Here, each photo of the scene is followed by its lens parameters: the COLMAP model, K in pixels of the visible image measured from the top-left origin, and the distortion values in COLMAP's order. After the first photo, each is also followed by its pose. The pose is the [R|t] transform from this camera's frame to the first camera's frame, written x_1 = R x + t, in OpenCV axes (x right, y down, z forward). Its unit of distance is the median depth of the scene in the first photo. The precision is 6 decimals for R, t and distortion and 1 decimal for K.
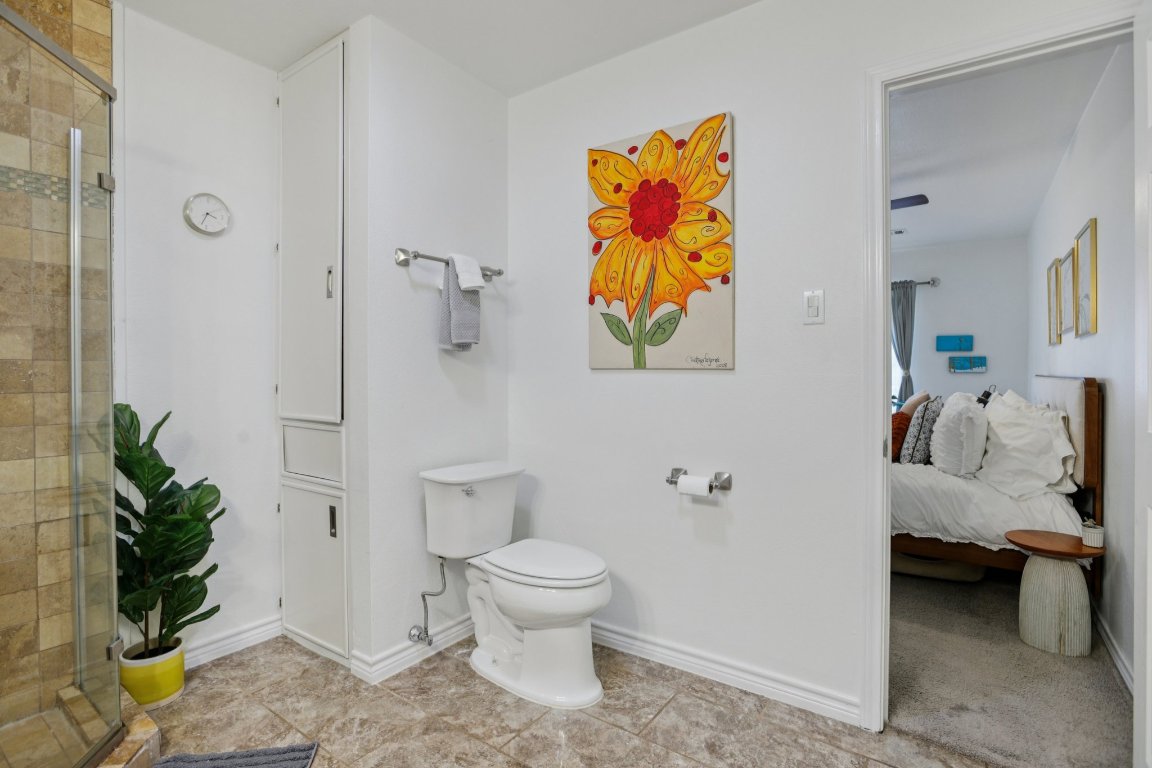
lens RADIAL K [[541.8, 0, 572.9], [0, 541.8, 380.1], [0, 0, 1]] dist [-0.056316, 0.022689]
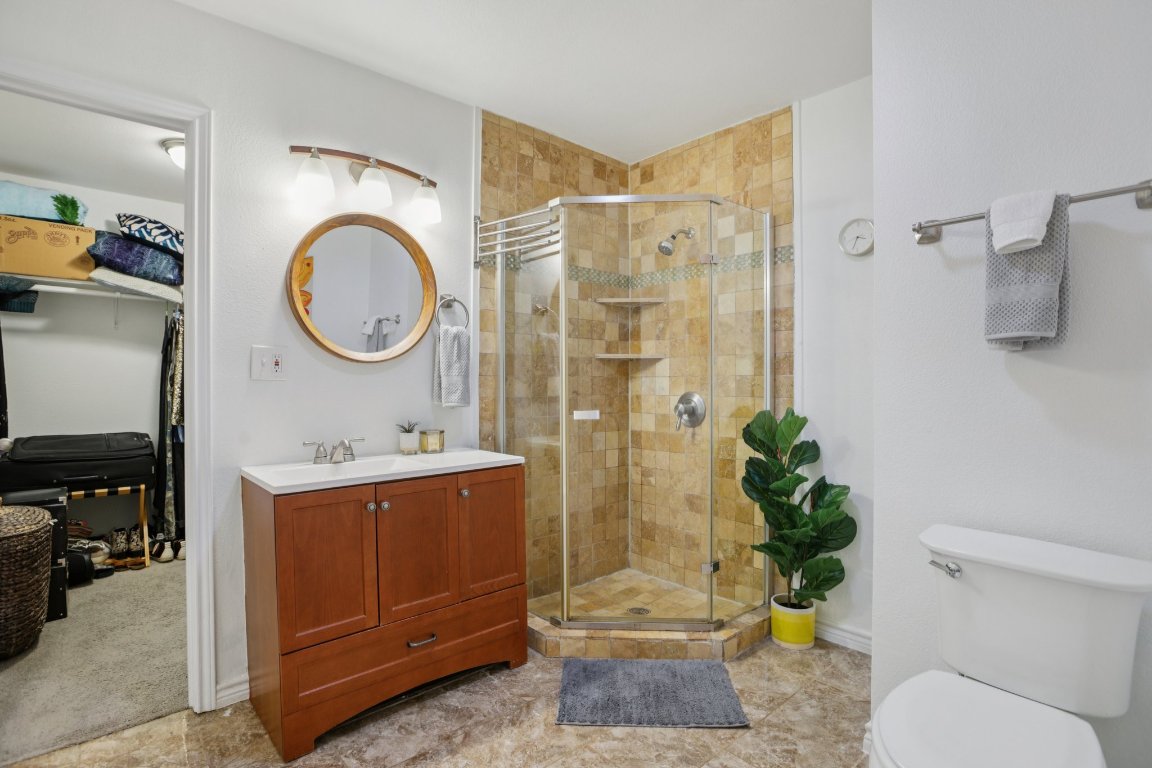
lens RADIAL K [[541.8, 0, 572.9], [0, 541.8, 380.1], [0, 0, 1]] dist [-0.056316, 0.022689]
pose [[-0.204878, -0.001550, -0.978786, 0.573138], [-0.005671, 0.999984, -0.000397, -0.019679], [0.978771, 0.005470, -0.204884, 0.749359]]
